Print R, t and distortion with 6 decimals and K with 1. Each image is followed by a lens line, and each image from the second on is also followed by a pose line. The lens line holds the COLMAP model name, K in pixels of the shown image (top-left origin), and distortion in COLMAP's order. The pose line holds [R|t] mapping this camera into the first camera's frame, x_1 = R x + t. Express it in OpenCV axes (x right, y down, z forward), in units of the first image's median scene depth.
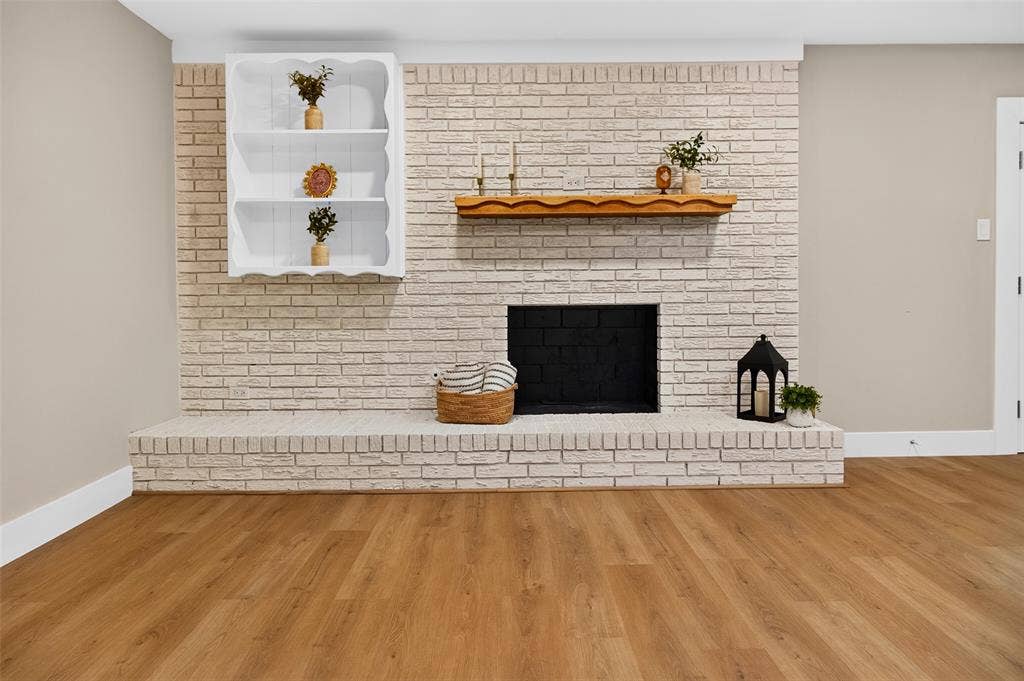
lens RADIAL K [[699.5, 0, 515.0], [0, 699.5, 306.7], [0, 0, 1]] dist [-0.000509, -0.001663]
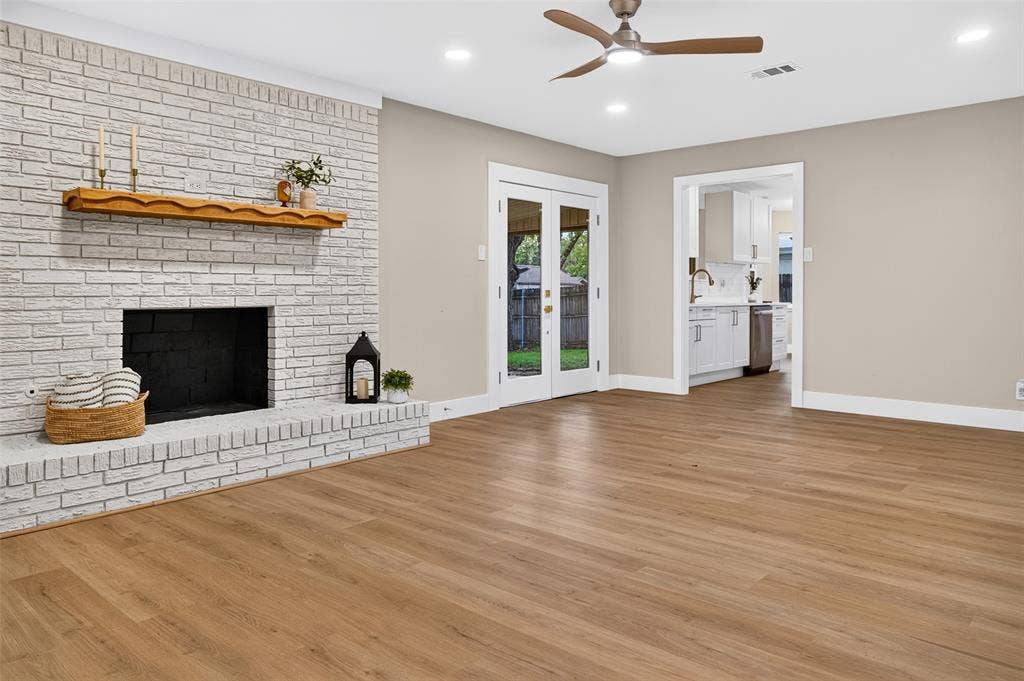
lens RADIAL K [[703.1, 0, 509.3], [0, 703.1, 292.8], [0, 0, 1]] dist [-0.003245, -0.002777]
pose [[0.679295, 0.007703, 0.733825, -0.346767], [0.011897, 0.999698, -0.021508, 0.002523], [-0.733769, 0.023341, 0.678998, -0.006196]]
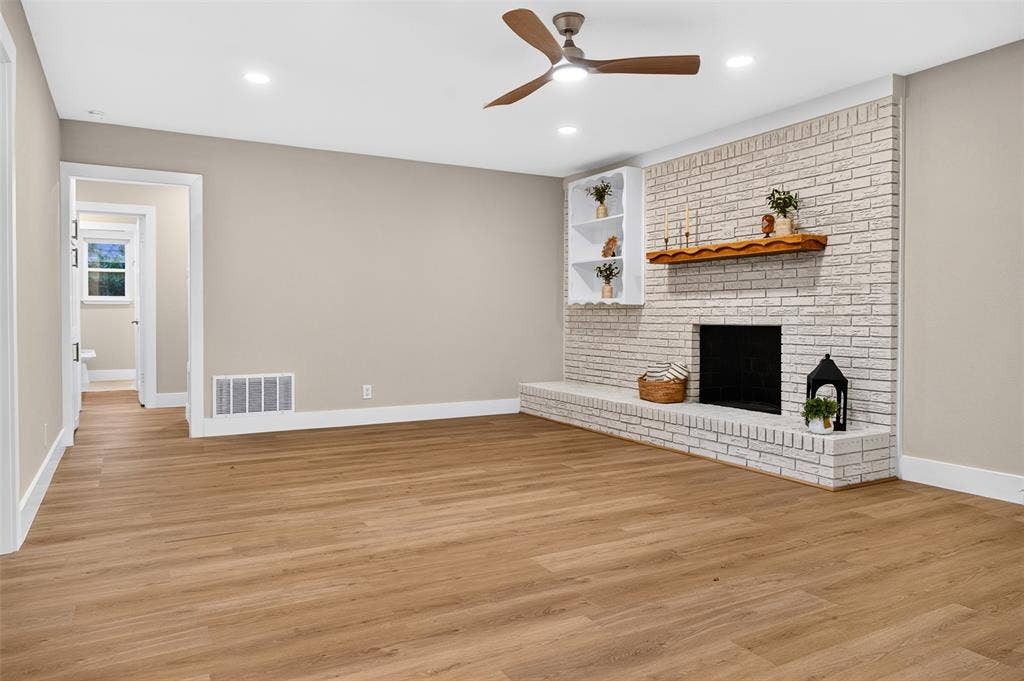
lens RADIAL K [[698.0, 0, 508.4], [0, 698.0, 317.8], [0, 0, 1]] dist [0.006552, 0.000460]
pose [[0.469708, 0.011045, -0.882753, 1.066248], [-0.020153, 0.999795, 0.001786, -0.009958], [0.882592, 0.016951, 0.469834, 0.007688]]
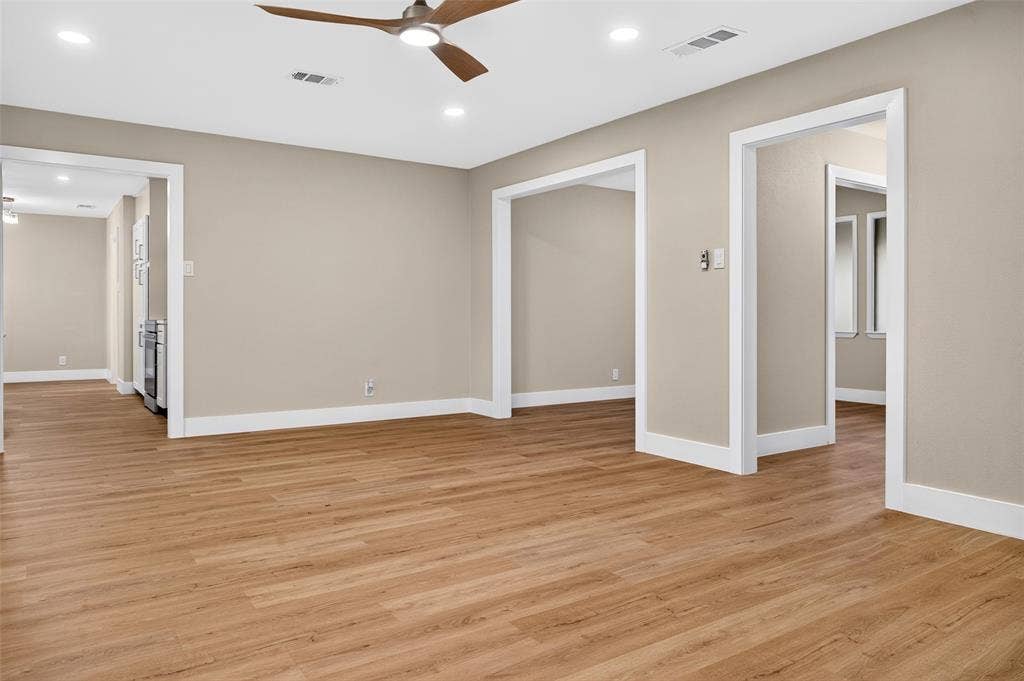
lens RADIAL K [[698.0, 0, 508.4], [0, 698.0, 317.8], [0, 0, 1]] dist [0.006552, 0.000460]
pose [[-0.547881, -0.000793, 0.836556, -0.297003], [0.018117, 0.999754, 0.012813, -0.015097], [-0.836360, 0.022176, -0.547732, 0.784758]]
